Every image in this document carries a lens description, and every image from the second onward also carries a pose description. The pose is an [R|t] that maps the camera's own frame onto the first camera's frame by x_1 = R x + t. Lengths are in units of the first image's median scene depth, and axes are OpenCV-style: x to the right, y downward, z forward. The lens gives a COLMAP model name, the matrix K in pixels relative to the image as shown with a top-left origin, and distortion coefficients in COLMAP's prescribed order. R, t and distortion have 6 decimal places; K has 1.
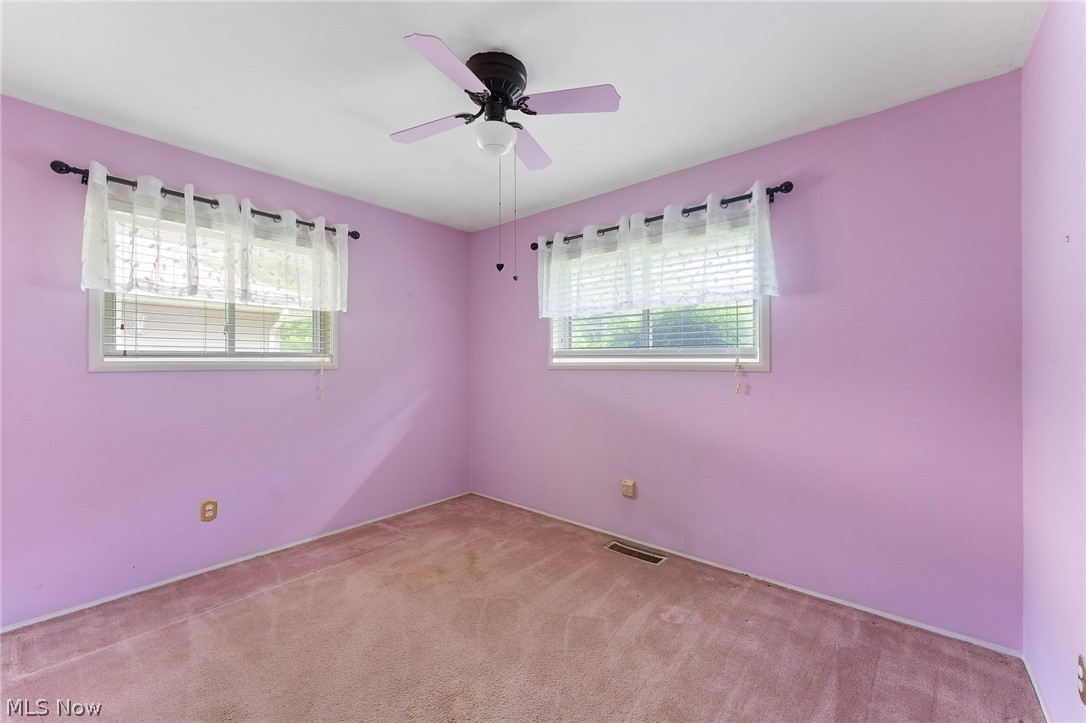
lens RADIAL K [[431.1, 0, 549.2], [0, 431.1, 362.7], [0, 0, 1]] dist [-0.000096, 0.000136]
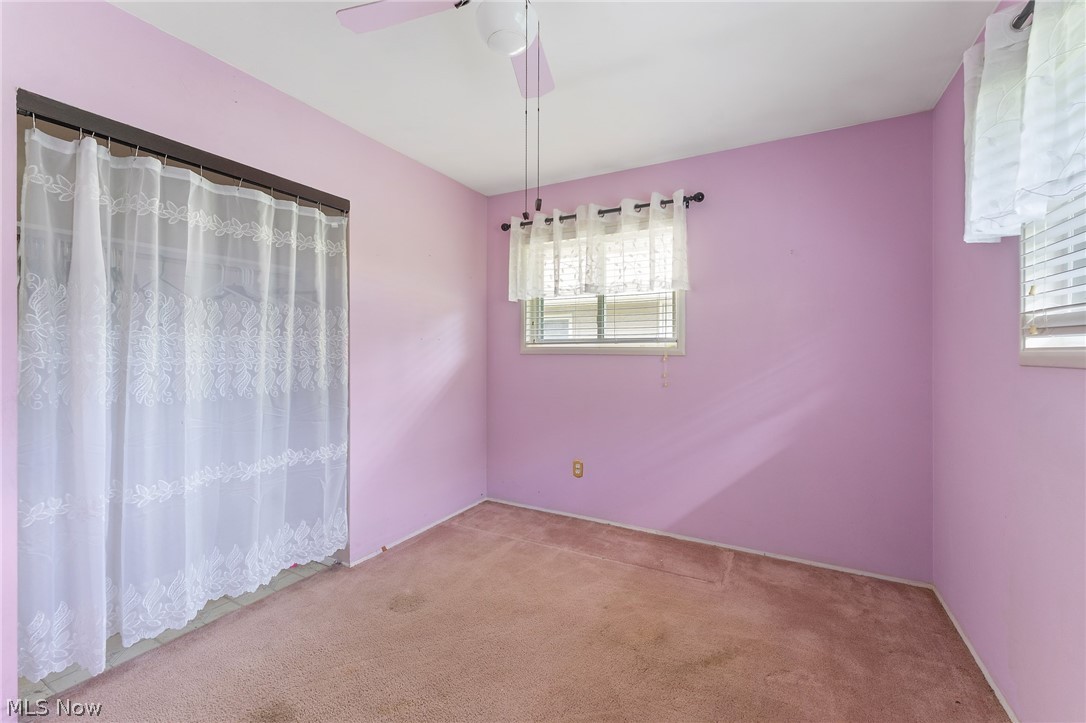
lens RADIAL K [[444.7, 0, 541.4], [0, 444.7, 348.9], [0, 0, 1]] dist [0.001452, 0.000251]
pose [[0.187305, 0.002875, -0.982298, 0.394904], [0.003194, 0.999989, 0.003536, -0.002343], [0.982297, -0.003800, 0.187294, 0.603609]]
